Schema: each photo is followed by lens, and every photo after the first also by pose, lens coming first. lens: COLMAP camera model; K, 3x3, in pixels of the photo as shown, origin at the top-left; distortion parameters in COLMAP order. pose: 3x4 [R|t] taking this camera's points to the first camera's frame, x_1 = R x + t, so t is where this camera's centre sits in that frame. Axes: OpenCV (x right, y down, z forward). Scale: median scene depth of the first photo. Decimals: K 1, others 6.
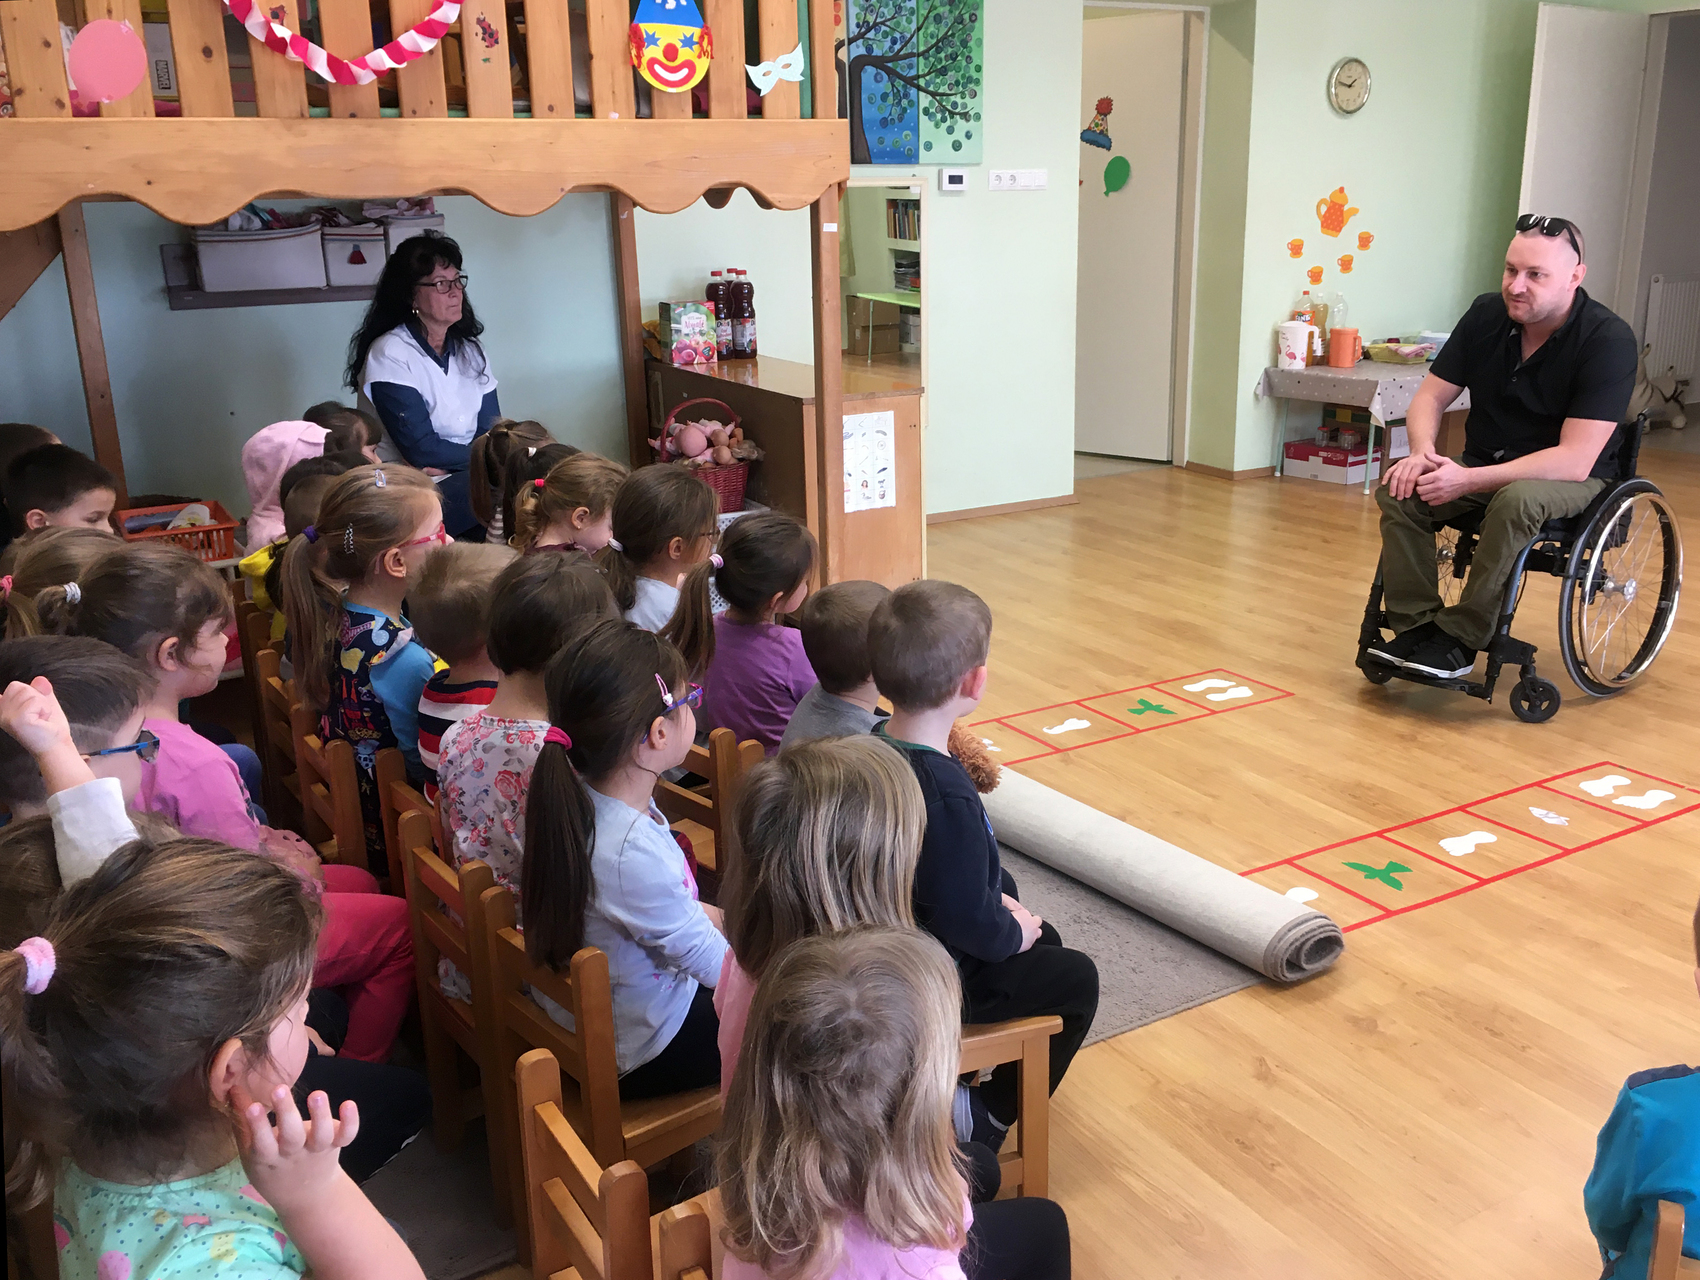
lens RADIAL K [[1543.7, 0, 850.0], [0, 1543.7, 640.0], [0, 0, 1]] dist [0.104856, -0.148733]
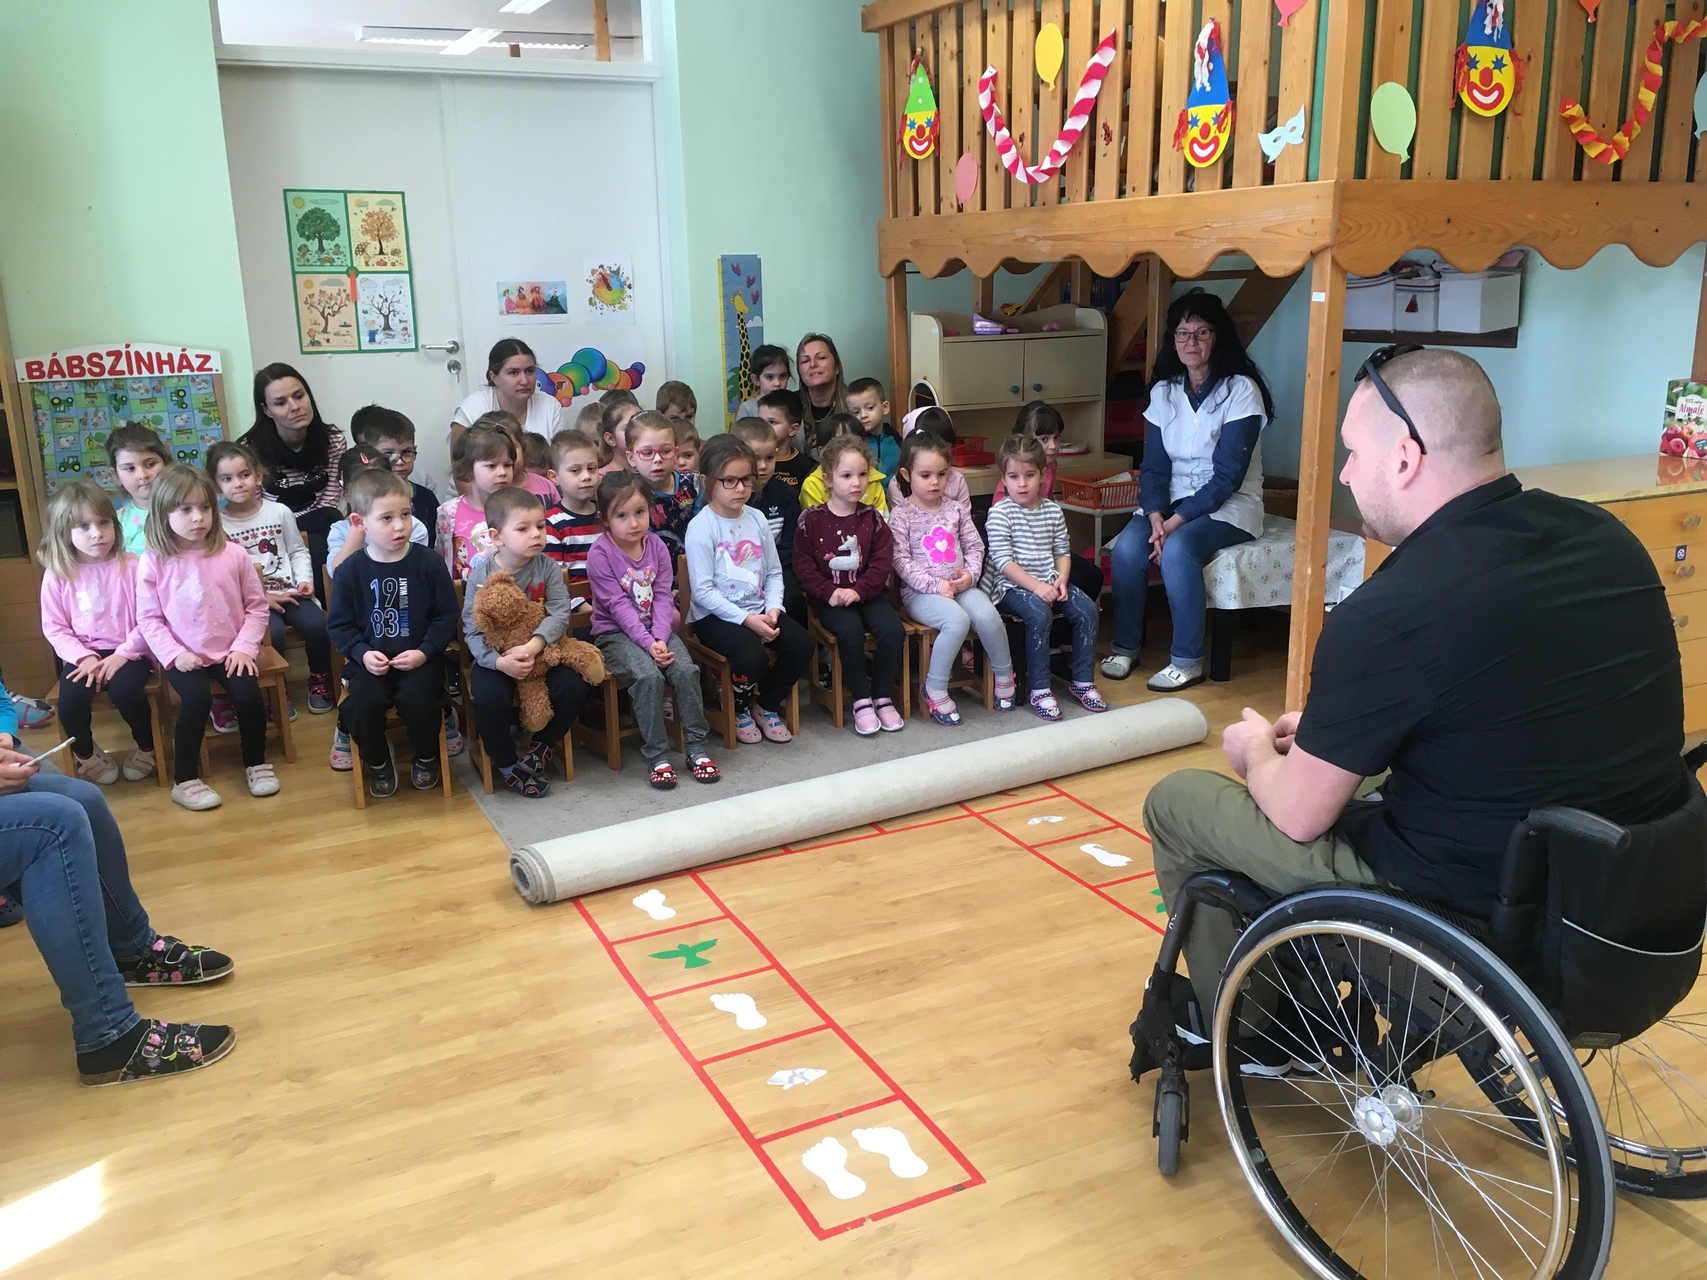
lens RADIAL K [[1426.2, 0, 853.5], [0, 1426.2, 640.0], [0, 0, 1]] dist [0.083006, -0.114333]
pose [[-0.074704, 0.275567, -0.958375, 0.954952], [-0.259728, 0.922513, 0.285501, -0.271375], [0.962788, 0.270245, 0.002657, 0.855064]]
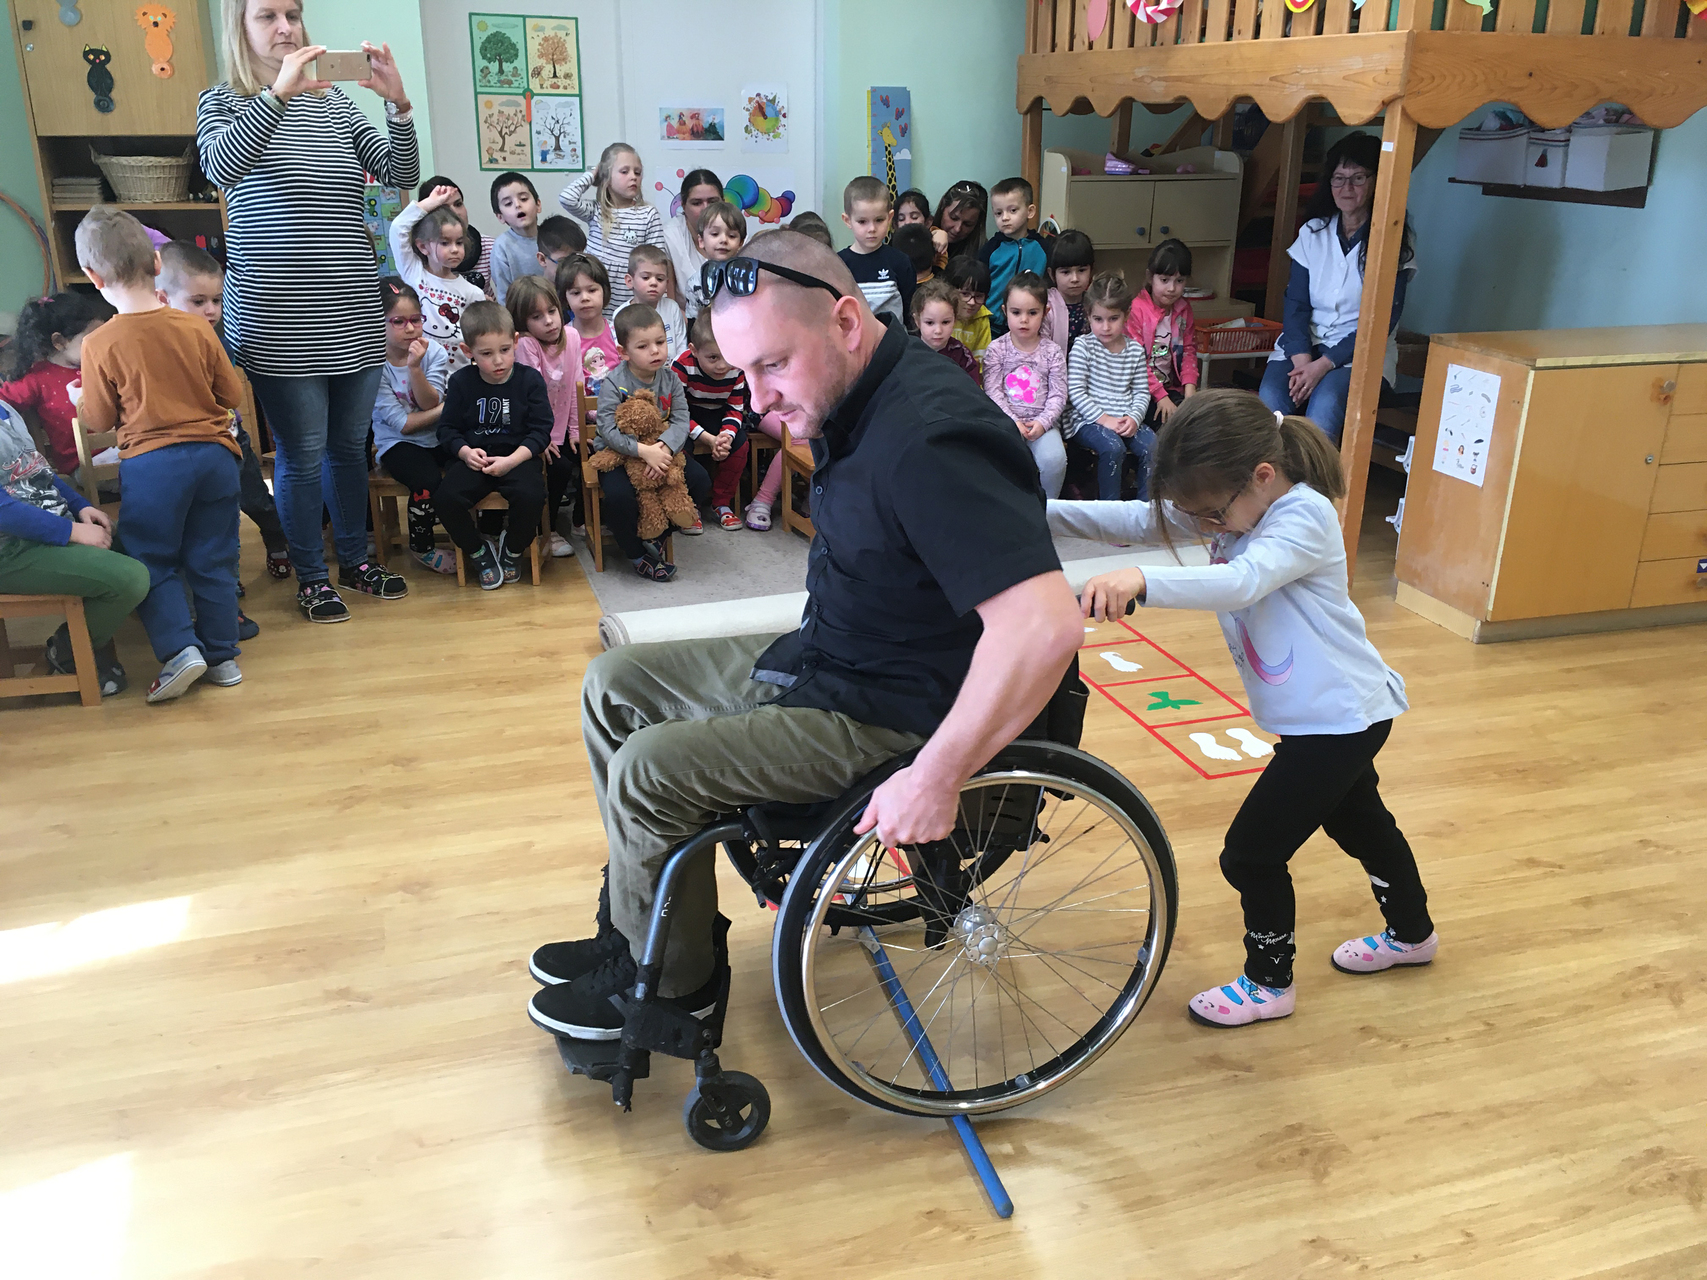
lens RADIAL K [[1426.2, 0, 853.5], [0, 1426.2, 640.0], [0, 0, 1]] dist [0.083006, -0.114333]
pose [[-0.229373, 0.362820, -0.903188, 1.051352], [-0.277107, 0.865186, 0.417928, -0.307607], [0.933059, 0.346141, -0.097910, 0.962396]]
